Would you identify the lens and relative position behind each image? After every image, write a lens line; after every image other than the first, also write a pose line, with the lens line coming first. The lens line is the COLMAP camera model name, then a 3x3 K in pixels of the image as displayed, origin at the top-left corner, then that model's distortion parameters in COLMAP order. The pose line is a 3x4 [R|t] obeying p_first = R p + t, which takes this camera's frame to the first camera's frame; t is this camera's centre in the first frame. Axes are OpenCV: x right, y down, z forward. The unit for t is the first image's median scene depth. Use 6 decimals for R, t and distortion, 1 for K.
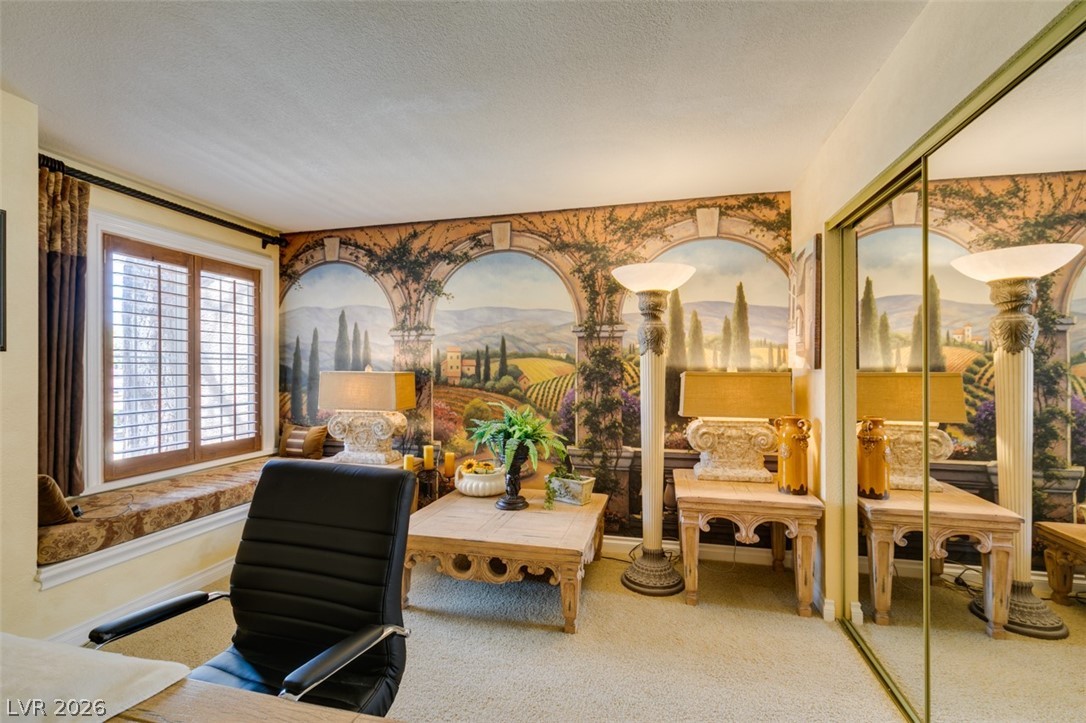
lens RADIAL K [[482.6, 0, 541.9], [0, 482.6, 366.9], [0, 0, 1]] dist [-0.003095, -0.000423]
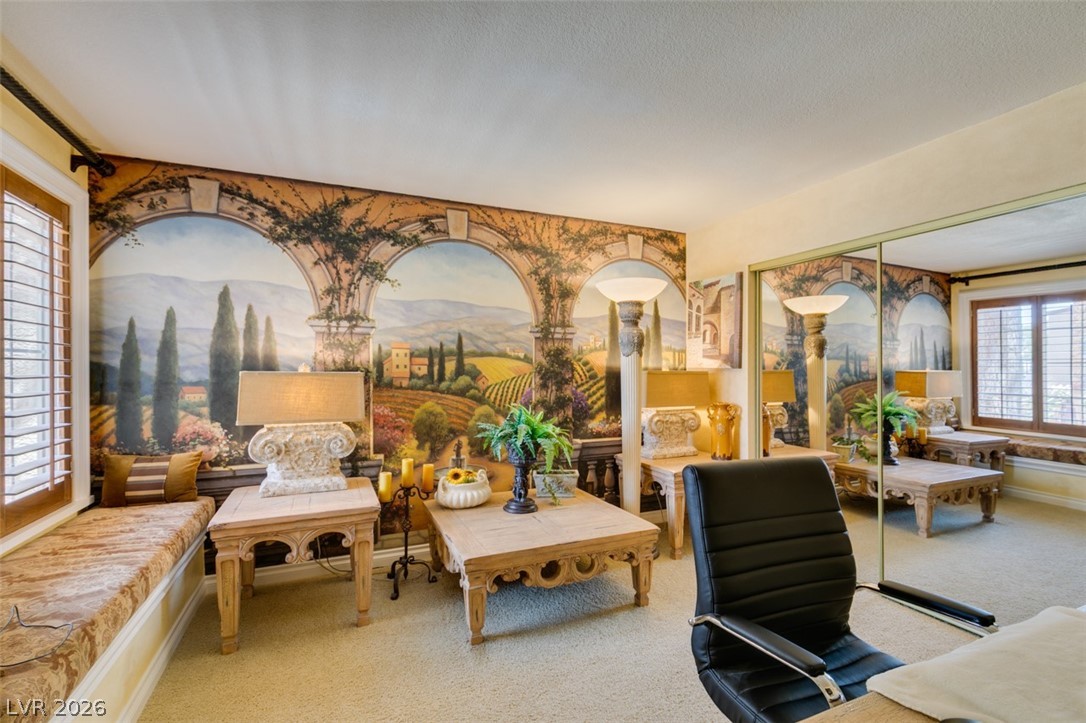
lens RADIAL K [[482.6, 0, 541.9], [0, 482.6, 366.9], [0, 0, 1]] dist [-0.003095, -0.000423]
pose [[0.792296, 0.002380, 0.610133, -0.523955], [-0.001966, 0.999997, -0.001347, 0.002347], [-0.610134, -0.000133, 0.792298, 0.170757]]
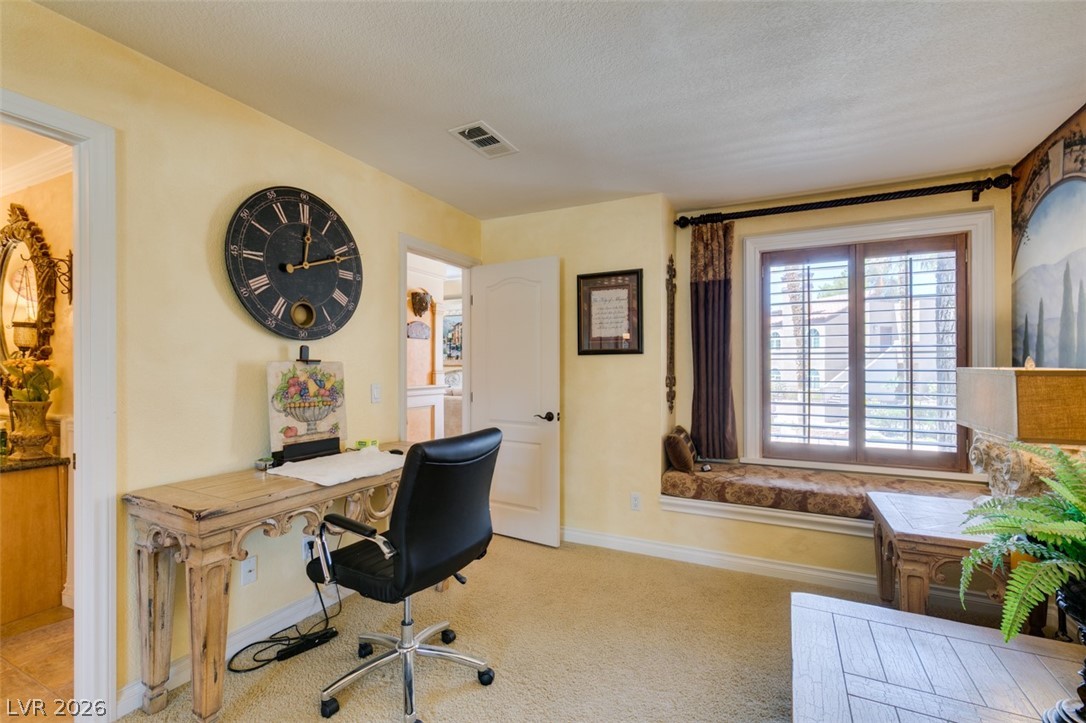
lens RADIAL K [[482.6, 0, 541.9], [0, 482.6, 366.9], [0, 0, 1]] dist [-0.003095, -0.000423]
pose [[-0.213718, 0.001521, -0.976894, 0.312587], [0.004812, 0.999988, 0.000504, 0.005465], [0.976884, -0.004593, -0.213723, 0.558143]]
